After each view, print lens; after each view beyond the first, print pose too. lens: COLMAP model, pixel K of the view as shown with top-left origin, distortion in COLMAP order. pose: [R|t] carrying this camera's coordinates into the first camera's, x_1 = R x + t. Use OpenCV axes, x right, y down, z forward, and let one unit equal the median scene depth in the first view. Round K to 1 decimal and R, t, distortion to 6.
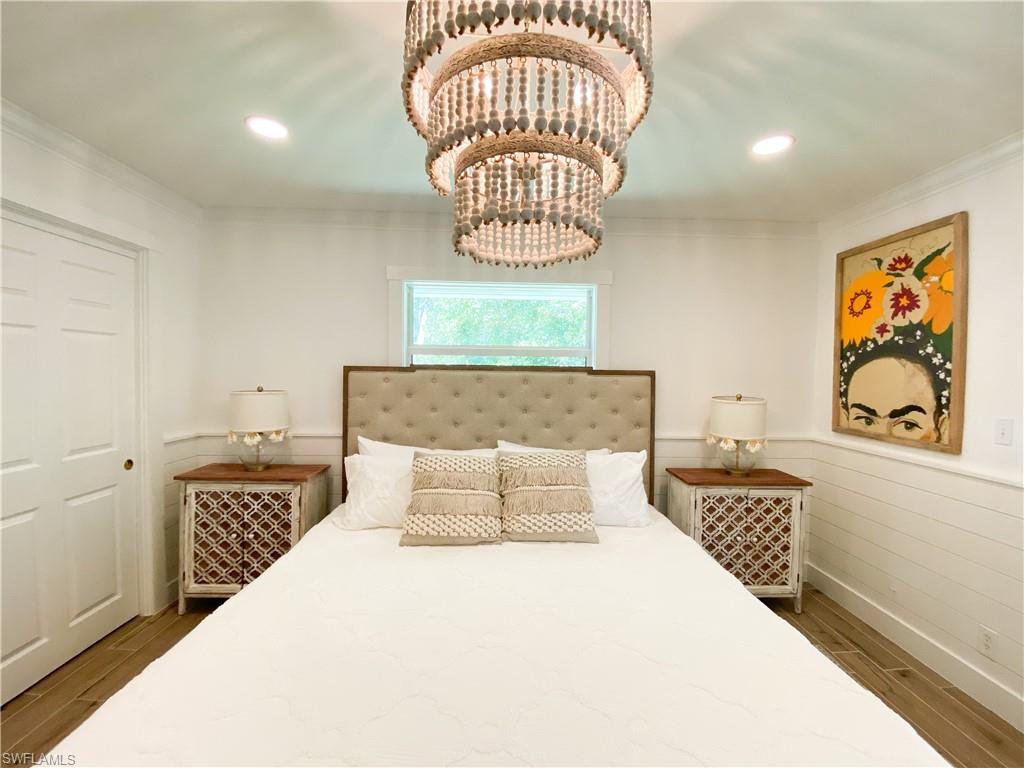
lens RADIAL K [[416.4, 0, 514.1], [0, 416.4, 381.8], [0, 0, 1]] dist [0.024401, -0.021928]
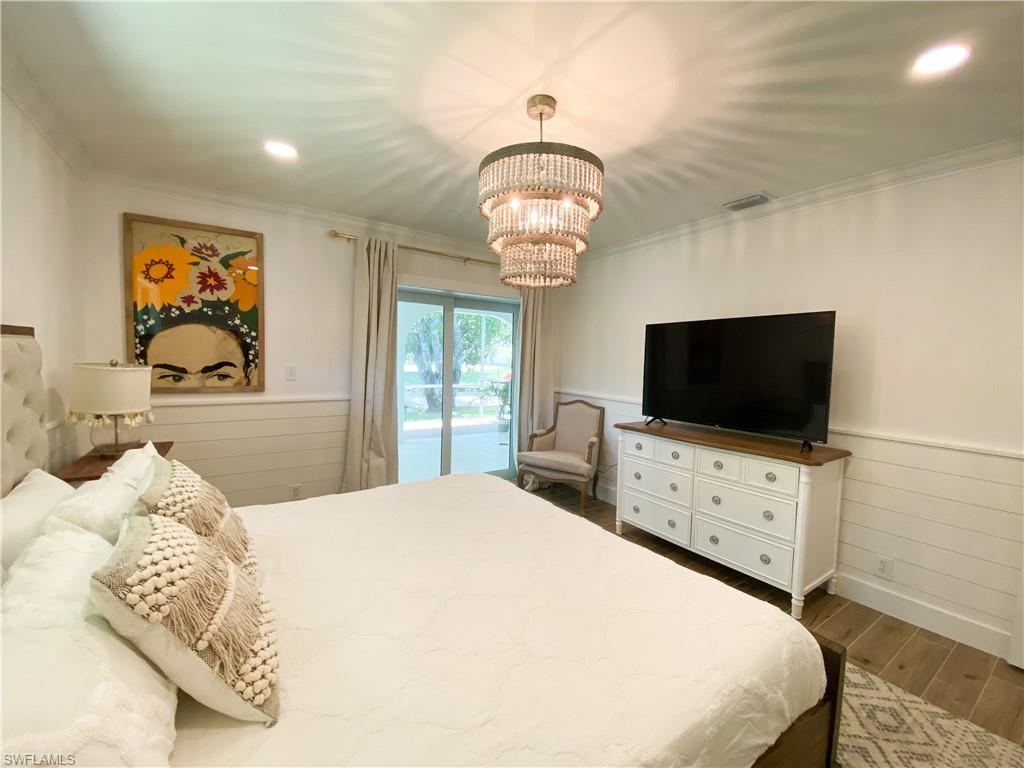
lens RADIAL K [[416.4, 0, 514.1], [0, 416.4, 381.8], [0, 0, 1]] dist [0.024401, -0.021928]
pose [[-0.516922, -0.082273, 0.852069, -0.669193], [-0.010275, 0.995895, 0.089927, -0.010638], [-0.855971, 0.037730, -0.515646, 0.880844]]
